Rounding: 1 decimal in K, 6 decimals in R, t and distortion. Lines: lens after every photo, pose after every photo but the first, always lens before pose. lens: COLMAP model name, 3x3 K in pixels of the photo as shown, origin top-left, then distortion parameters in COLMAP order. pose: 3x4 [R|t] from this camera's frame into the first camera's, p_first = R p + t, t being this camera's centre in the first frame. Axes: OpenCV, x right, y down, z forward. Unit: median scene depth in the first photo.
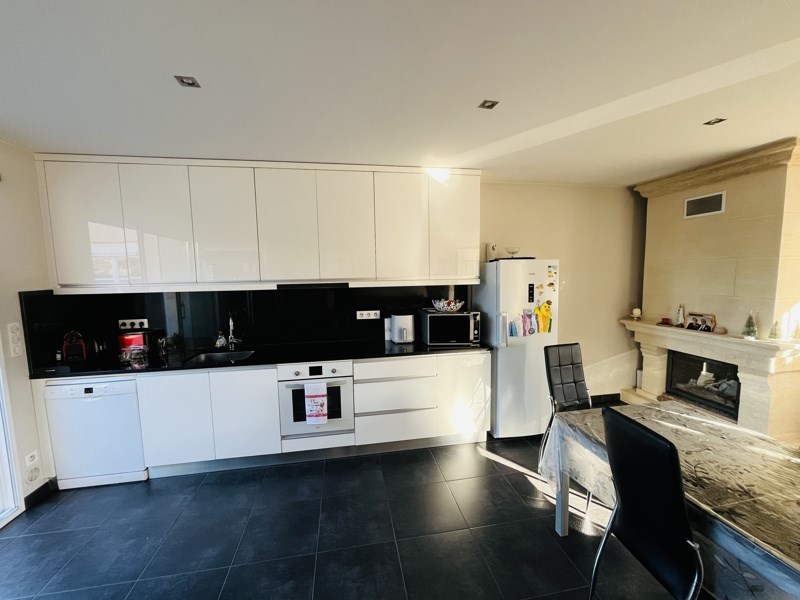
lens RADIAL K [[319.9, 0, 399.6], [0, 319.9, 303.1], [0, 0, 1]] dist [-0.006450, -0.000270]
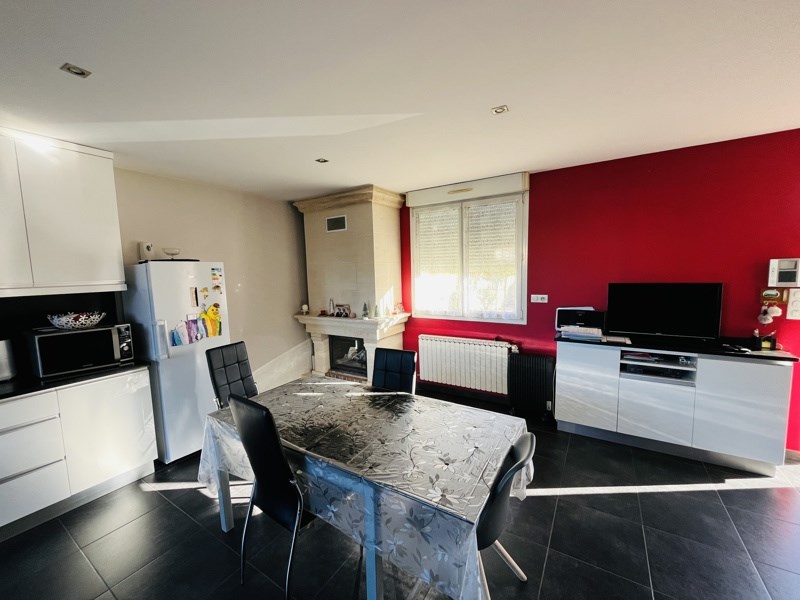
lens RADIAL K [[319.9, 0, 398.2], [0, 319.9, 303.4], [0, 0, 1]] dist [-0.006450, -0.000270]
pose [[0.669460, -0.076029, 0.738948, 0.115453], [0.086662, 0.995950, 0.023960, 0.017088], [-0.737776, 0.047998, 0.673337, -0.083250]]
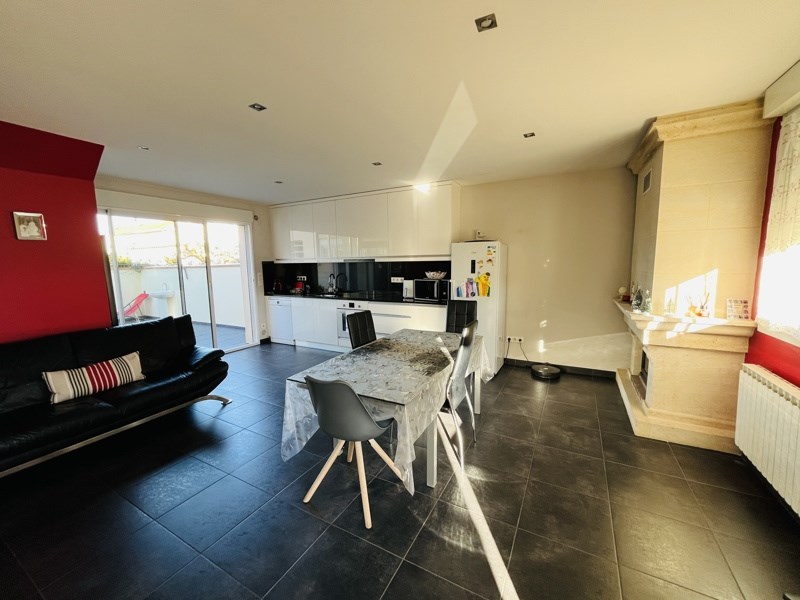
lens RADIAL K [[319.9, 0, 397.4], [0, 319.9, 302.7], [0, 0, 1]] dist [-0.006450, -0.000270]
pose [[0.780755, 0.084823, -0.619053, 1.019486], [-0.058170, 0.996307, 0.063151, 0.055851], [0.622124, -0.013295, 0.782806, -0.288108]]
